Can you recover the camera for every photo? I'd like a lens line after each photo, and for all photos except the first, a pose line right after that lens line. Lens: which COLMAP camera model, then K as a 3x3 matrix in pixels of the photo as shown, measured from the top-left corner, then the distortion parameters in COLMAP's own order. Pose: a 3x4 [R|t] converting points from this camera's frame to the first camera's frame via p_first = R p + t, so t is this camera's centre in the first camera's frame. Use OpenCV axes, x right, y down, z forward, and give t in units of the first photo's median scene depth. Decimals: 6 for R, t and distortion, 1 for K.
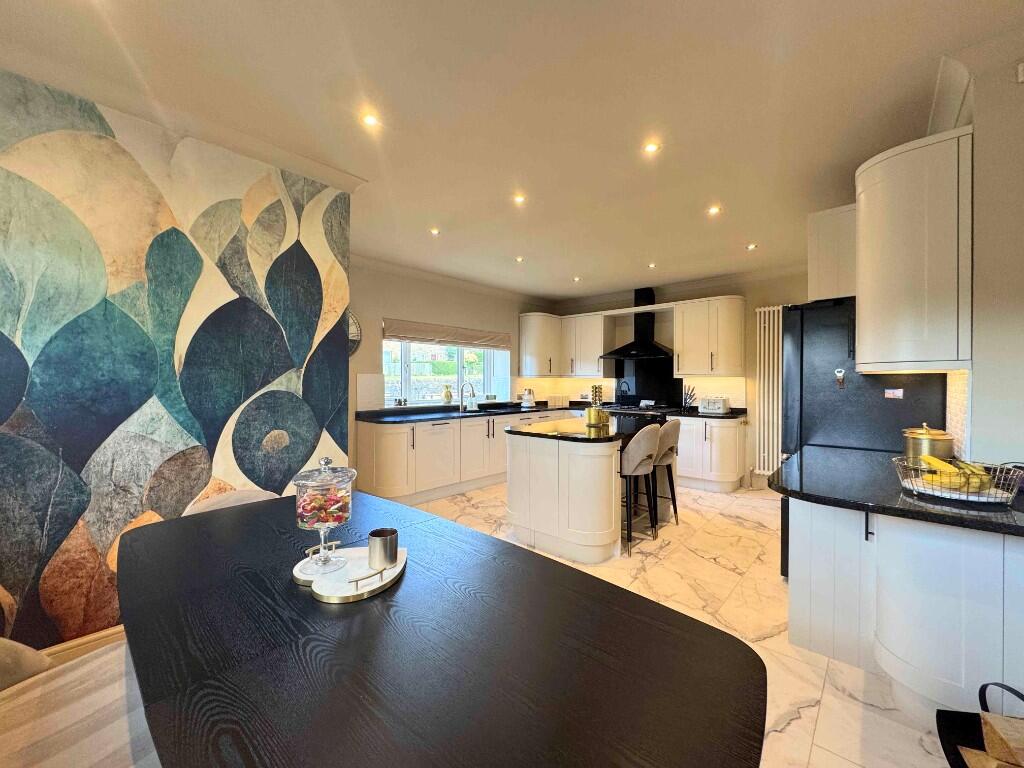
lens RADIAL K [[409.2, 0, 512.0], [0, 409.2, 384.0], [0, 0, 1]] dist [-0.002037, -0.000103]
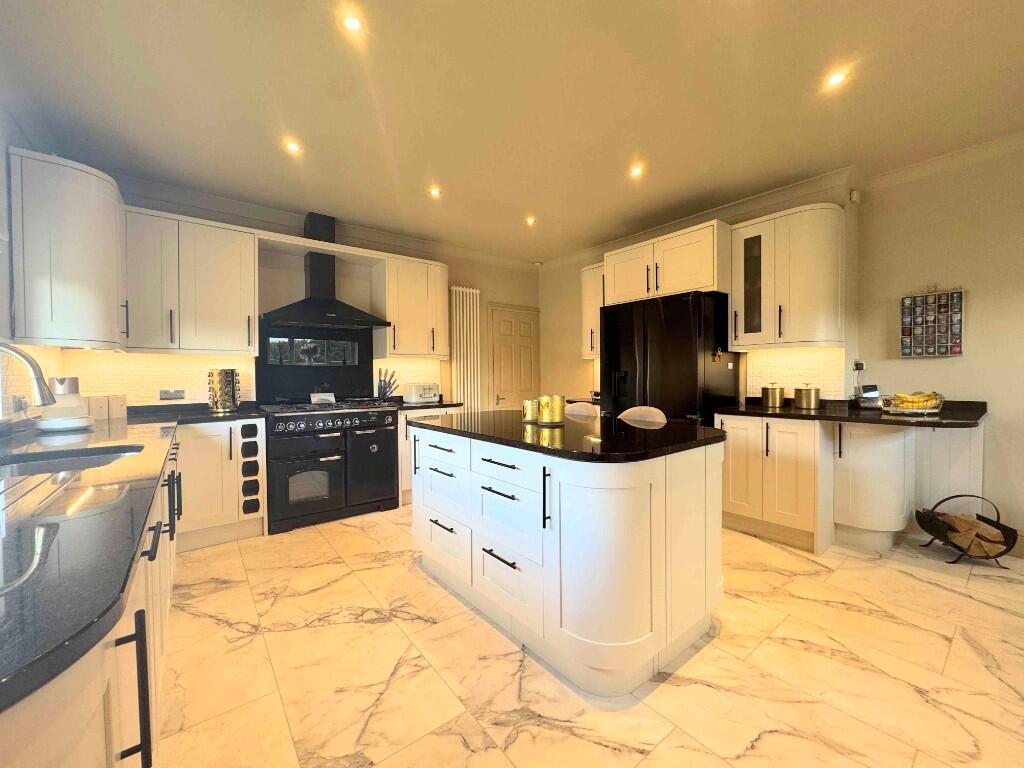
lens RADIAL K [[409.2, 0, 512.0], [0, 409.2, 384.0], [0, 0, 1]] dist [-0.002037, -0.000103]
pose [[0.163018, -0.022282, 0.986371, -0.257068], [0.016317, 0.999669, 0.019885, 0.017728], [-0.986488, 0.012853, 0.163328, 0.610448]]
